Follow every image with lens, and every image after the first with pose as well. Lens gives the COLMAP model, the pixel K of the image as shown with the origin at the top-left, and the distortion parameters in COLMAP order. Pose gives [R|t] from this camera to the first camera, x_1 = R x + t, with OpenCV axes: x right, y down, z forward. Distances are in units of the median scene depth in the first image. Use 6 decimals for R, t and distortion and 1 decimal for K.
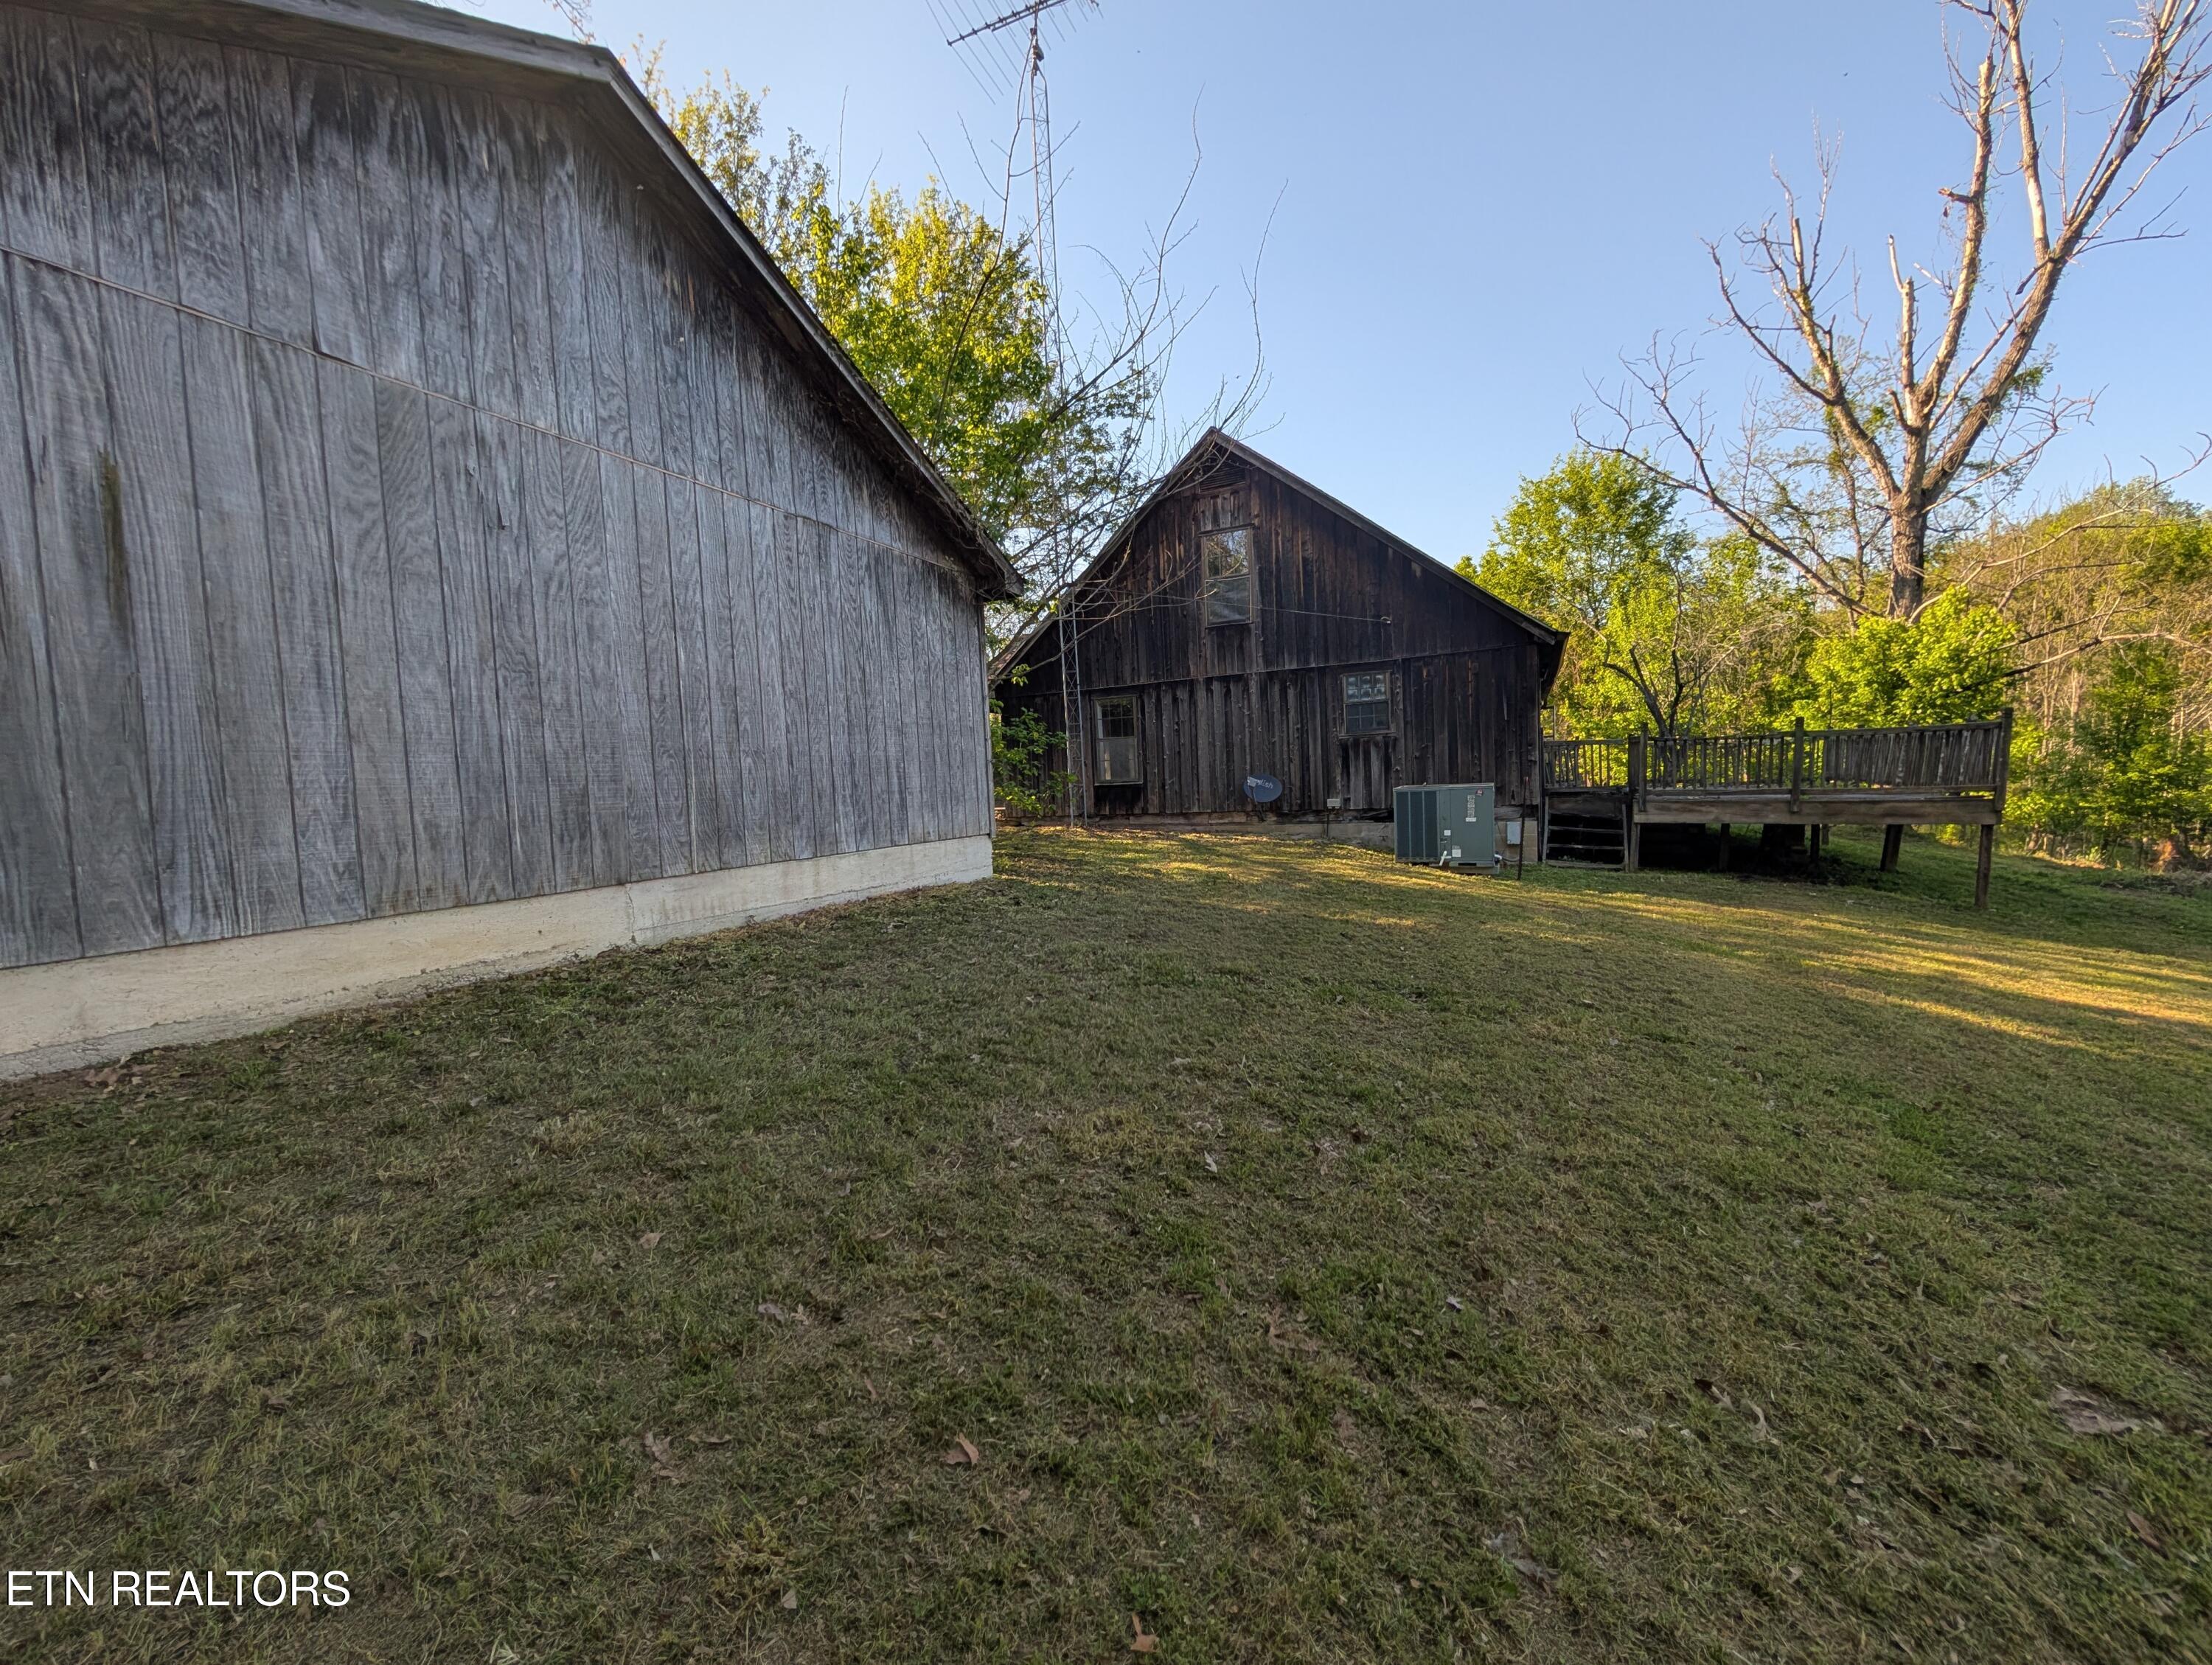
lens RADIAL K [[846.2, 0, 1116.1], [0, 846.2, 827.0], [0, 0, 1]] dist [0.001748, 0.000725]
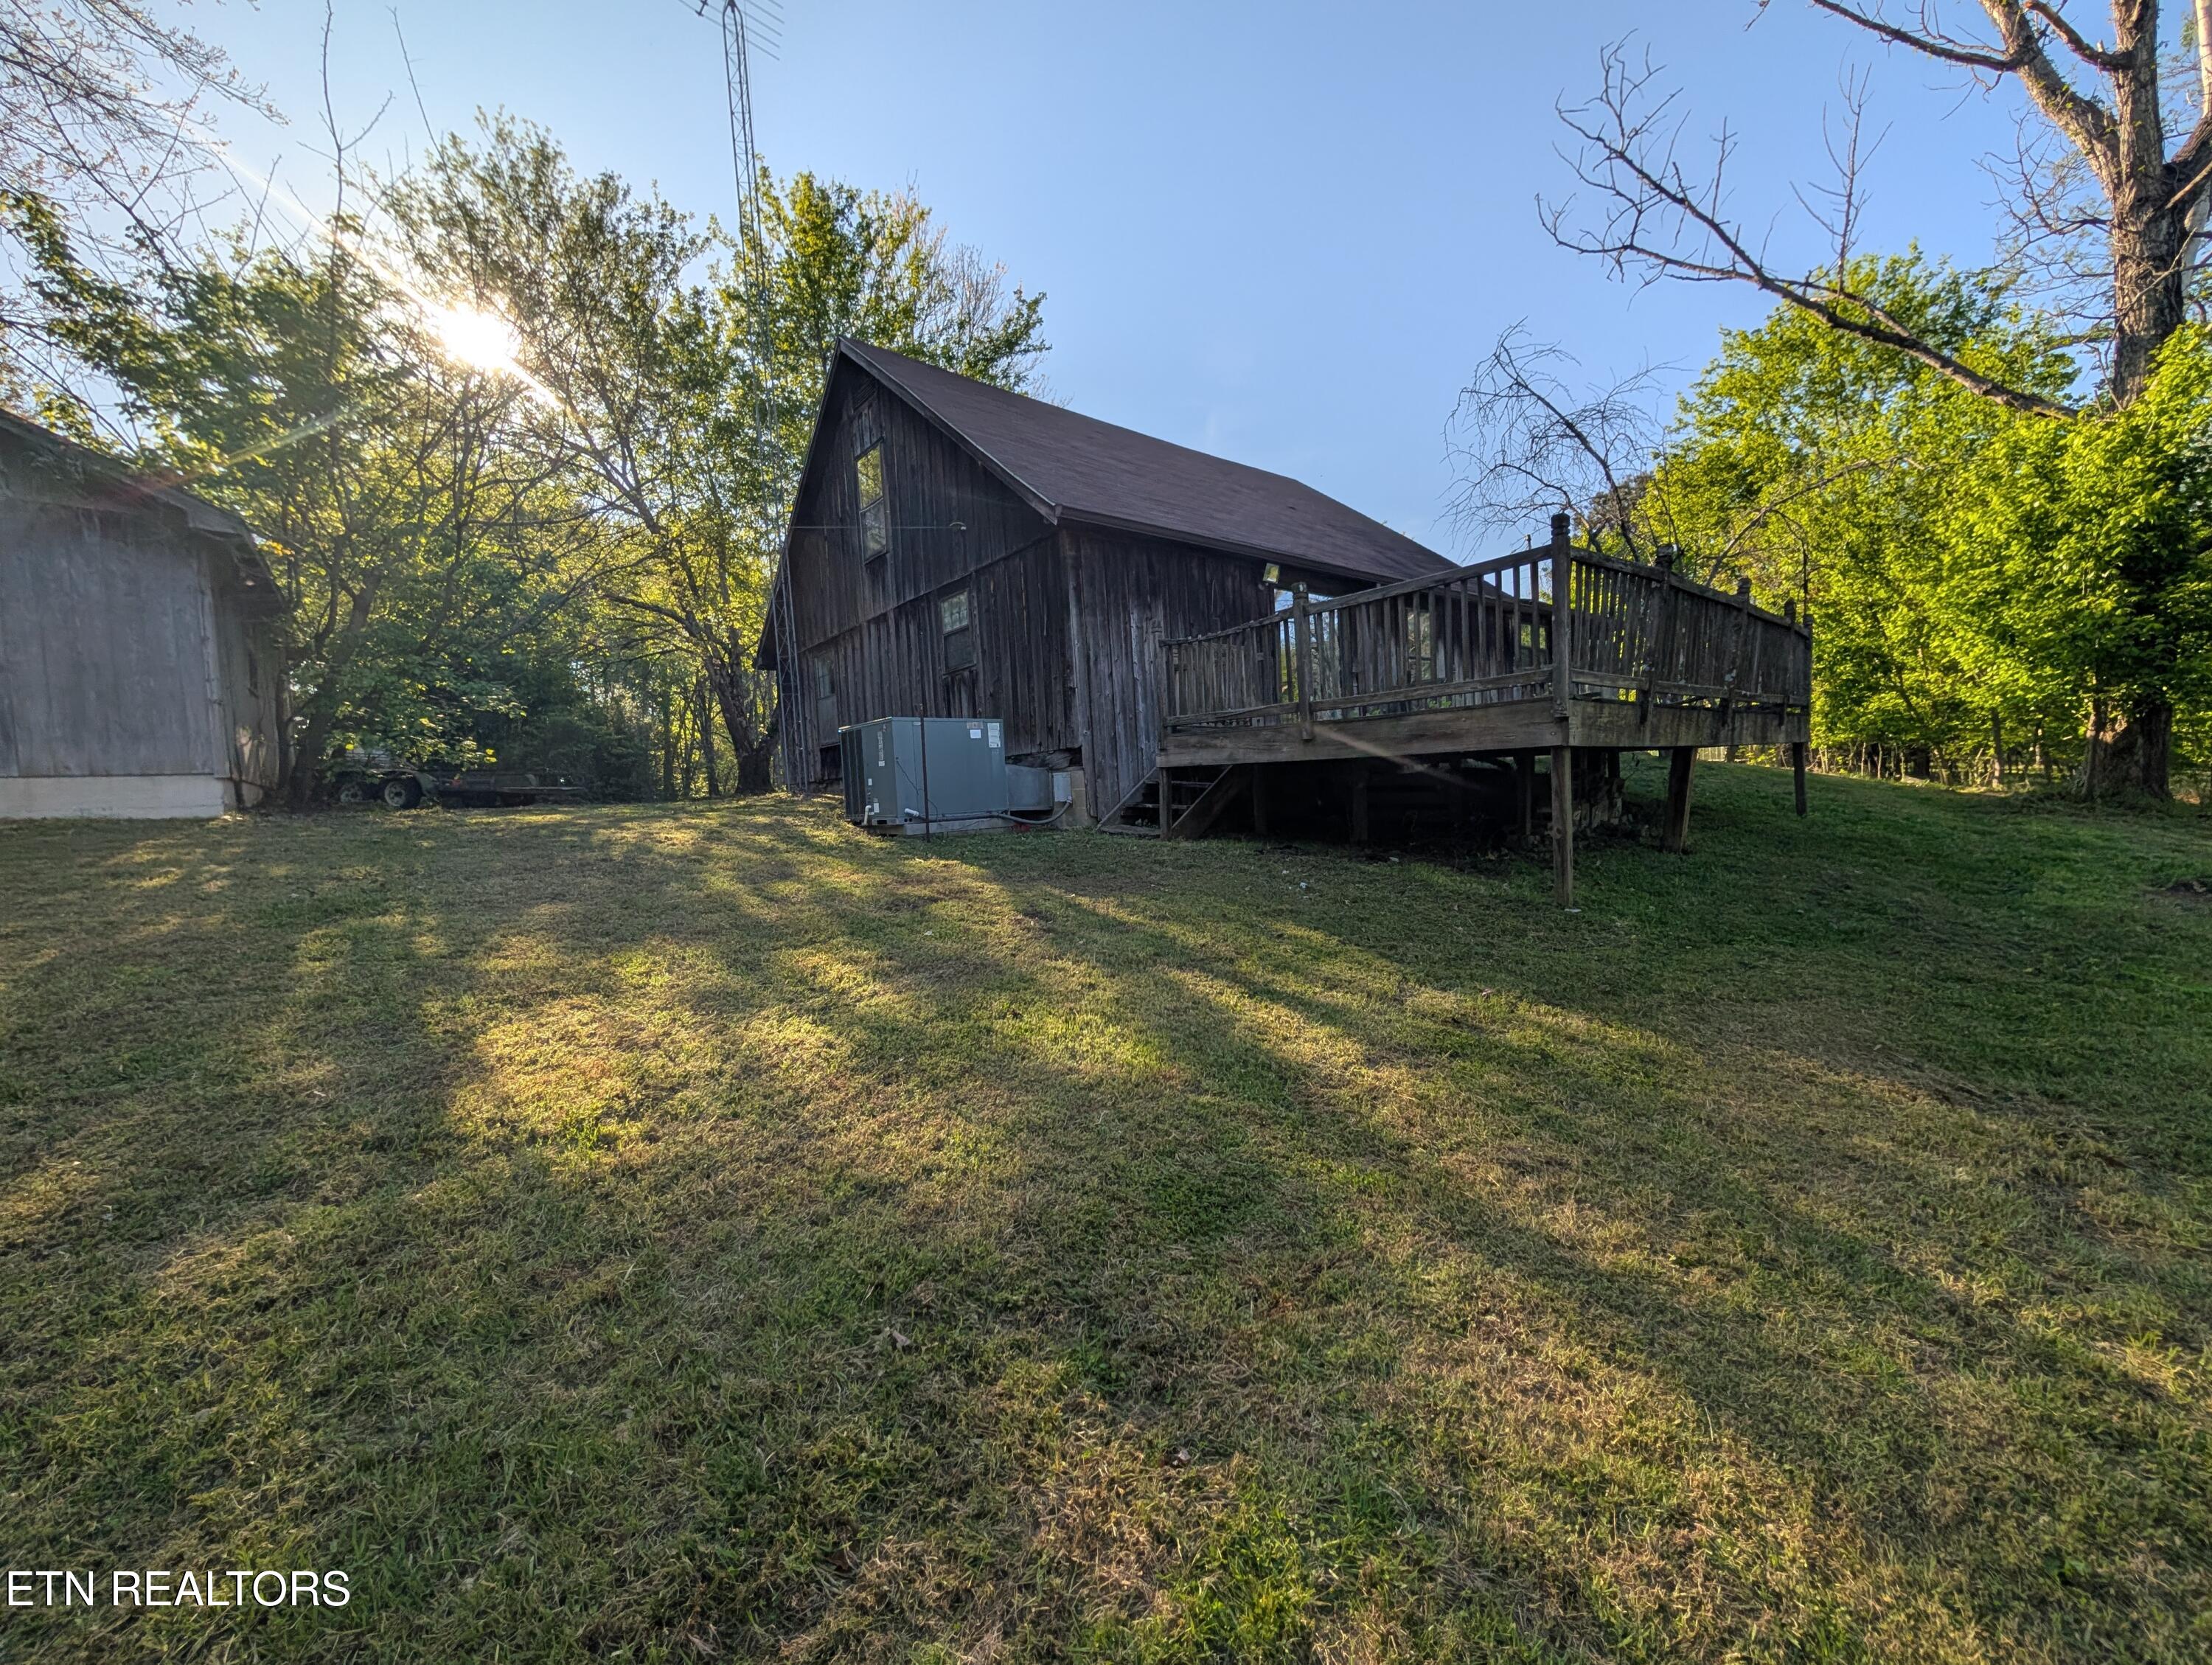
lens RADIAL K [[846.2, 0, 1109.5], [0, 846.2, 822.0], [0, 0, 1]] dist [0.001748, 0.000725]
pose [[0.914692, 0.008878, -0.404054, 0.713177], [-0.009227, 0.999957, 0.001083, 0.032020], [0.404046, 0.002737, 0.914735, 0.299715]]
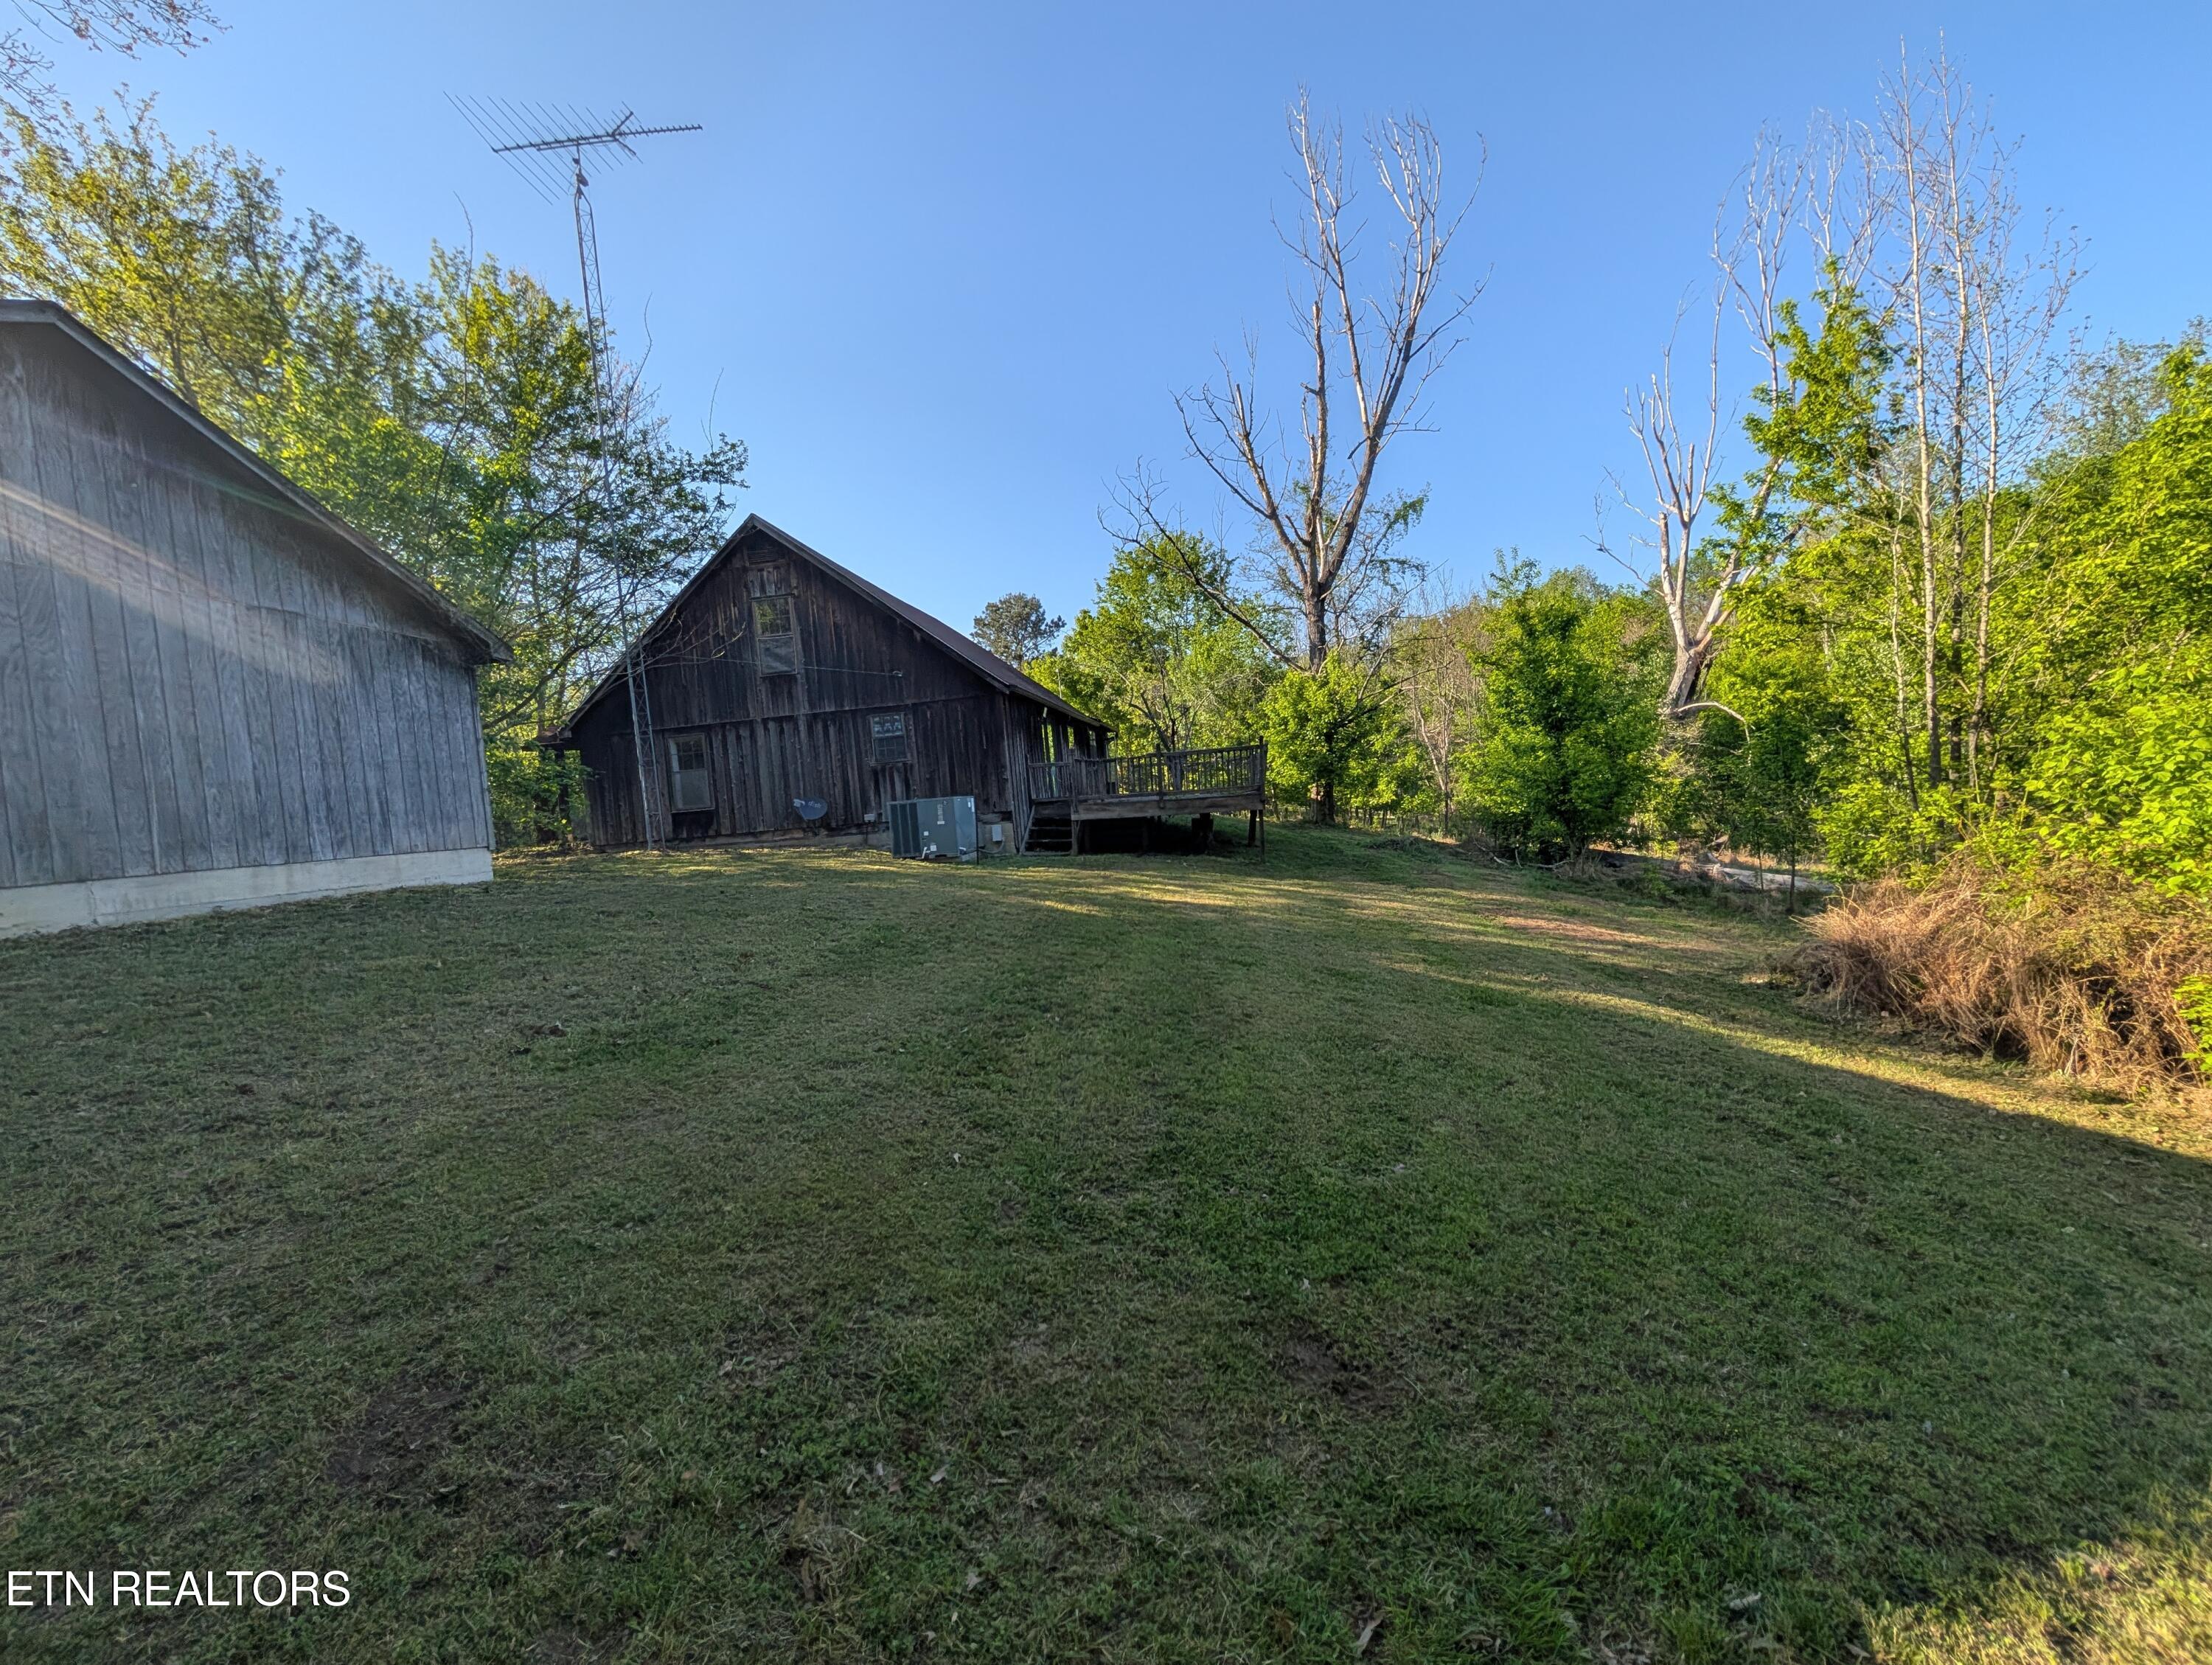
lens RADIAL K [[846.2, 0, 1115.1], [0, 846.2, 825.5], [0, 0, 1]] dist [0.001748, 0.000725]
pose [[0.948145, -0.047142, 0.314321, 0.200264], [0.059508, 0.997781, -0.029859, 0.041135], [-0.312216, 0.047015, 0.948847, -0.290595]]
